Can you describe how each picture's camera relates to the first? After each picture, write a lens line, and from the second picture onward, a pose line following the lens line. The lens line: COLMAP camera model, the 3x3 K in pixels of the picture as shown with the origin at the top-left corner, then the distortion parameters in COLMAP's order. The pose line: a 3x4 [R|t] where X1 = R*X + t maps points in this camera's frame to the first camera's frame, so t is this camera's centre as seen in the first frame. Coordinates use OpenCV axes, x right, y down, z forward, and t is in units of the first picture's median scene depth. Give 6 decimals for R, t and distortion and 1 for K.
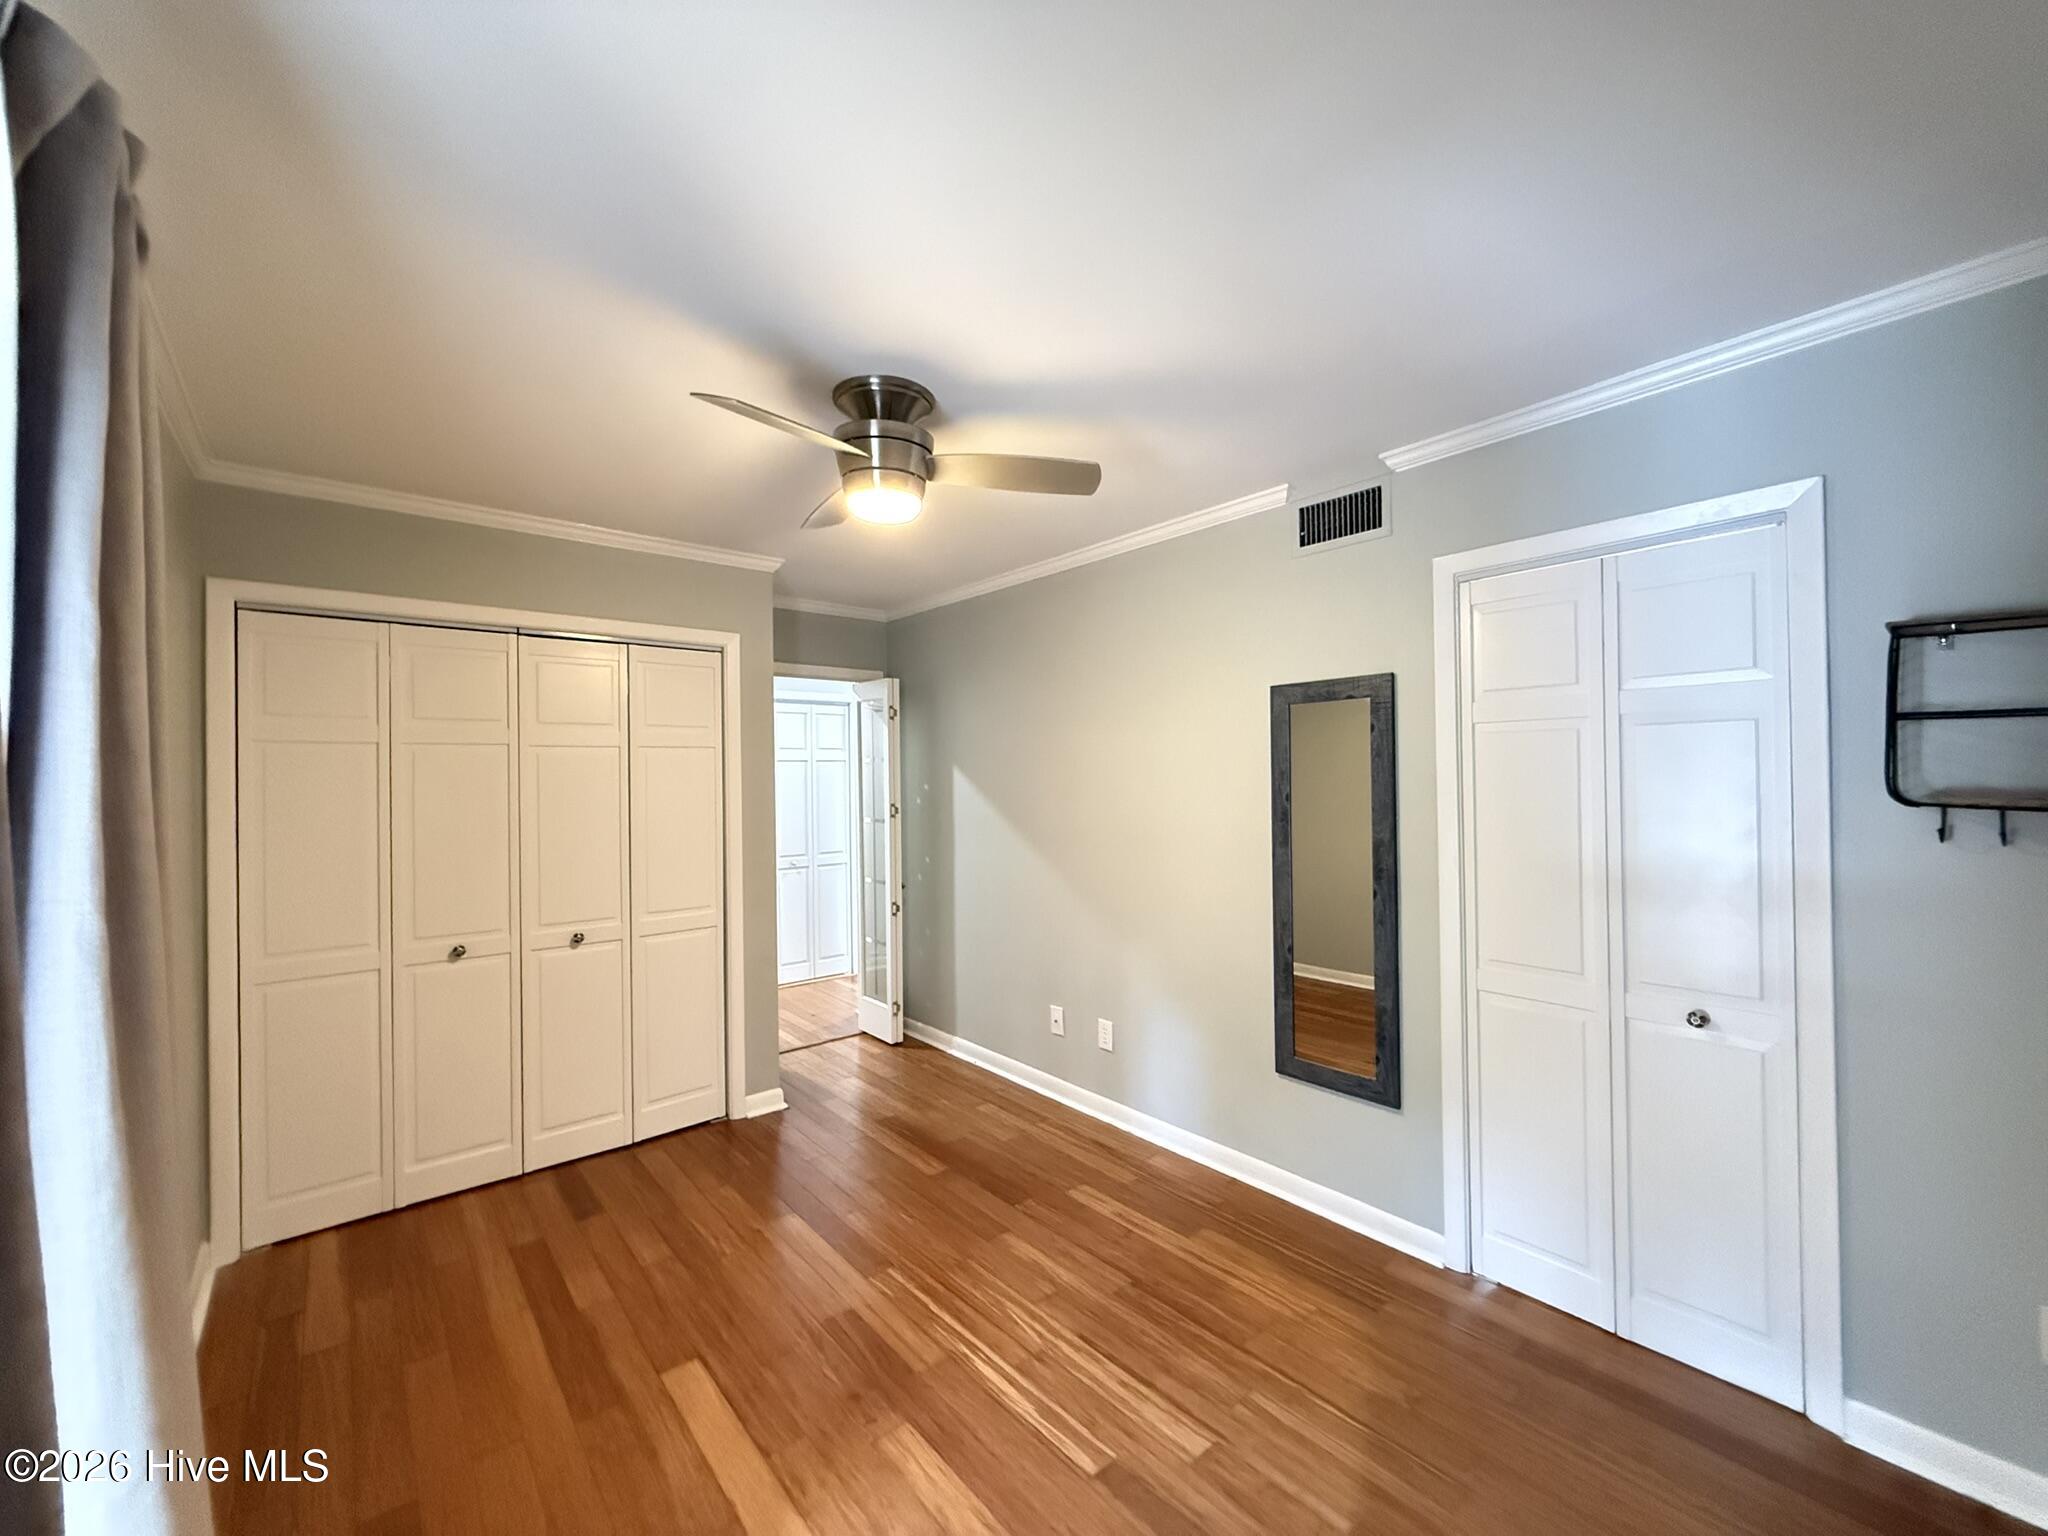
lens RADIAL K [[826.5, 0, 1028.9], [0, 826.5, 767.6], [0, 0, 1]] dist [0.002091, 0.000186]
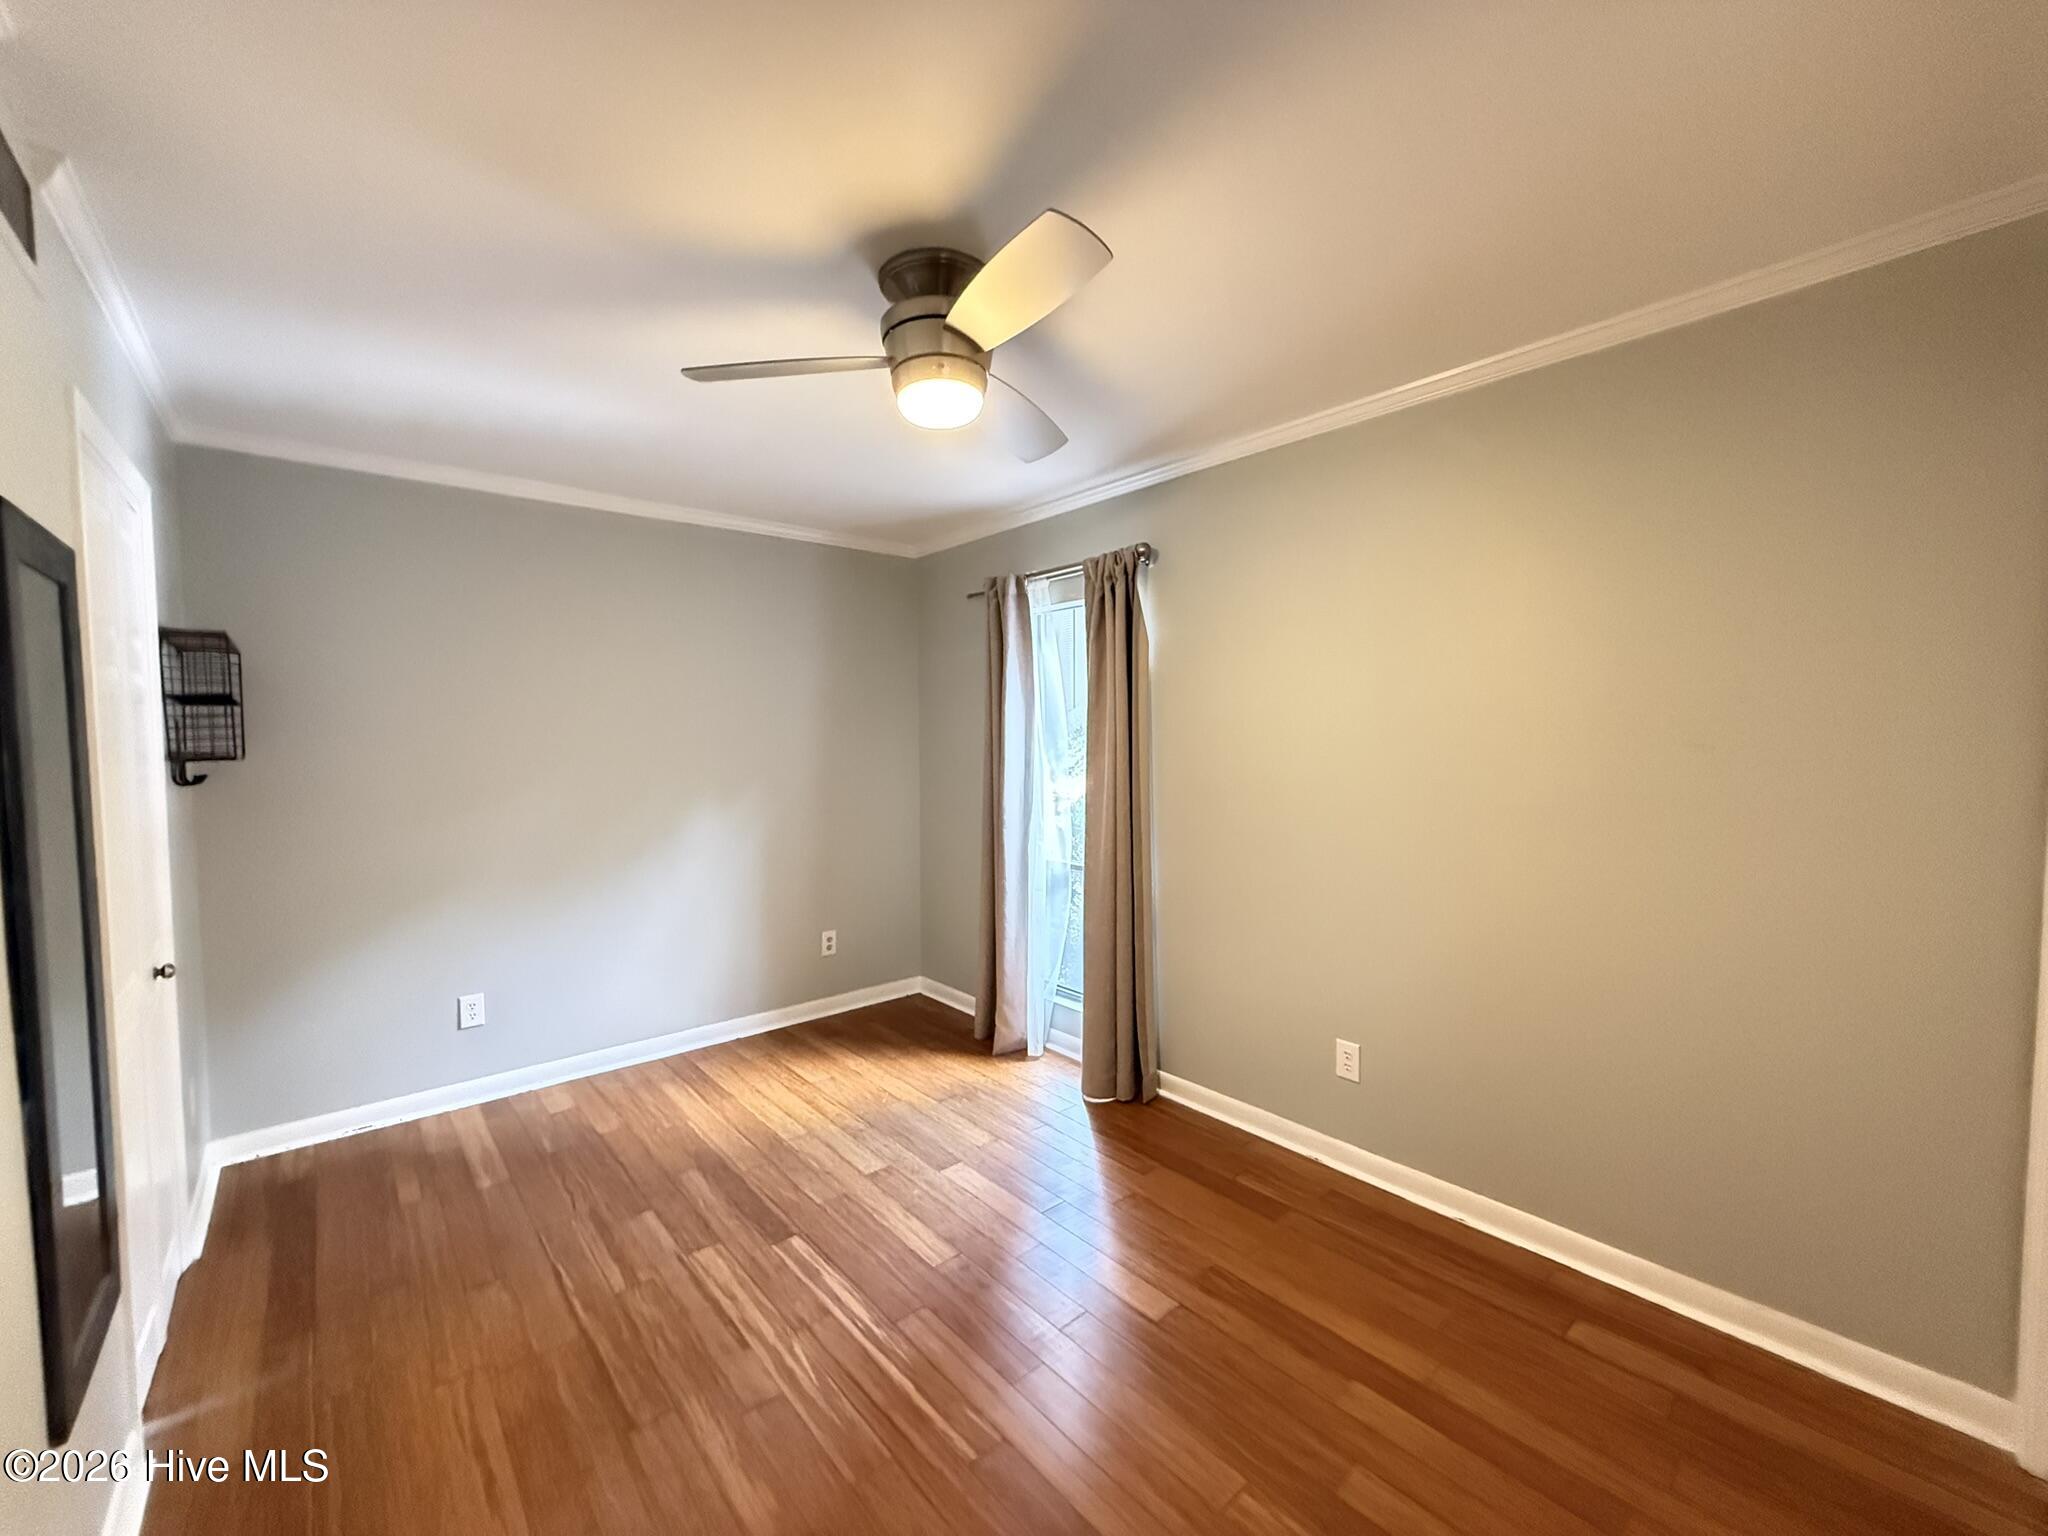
lens RADIAL K [[826.5, 0, 1019.3], [0, 826.5, 768.8], [0, 0, 1]] dist [0.002091, 0.000186]
pose [[-0.999853, 0.017150, -0.000261, -0.252942], [0.017116, 0.998628, 0.049485, 0.020059], [0.001110, 0.049473, -0.998775, 1.934904]]
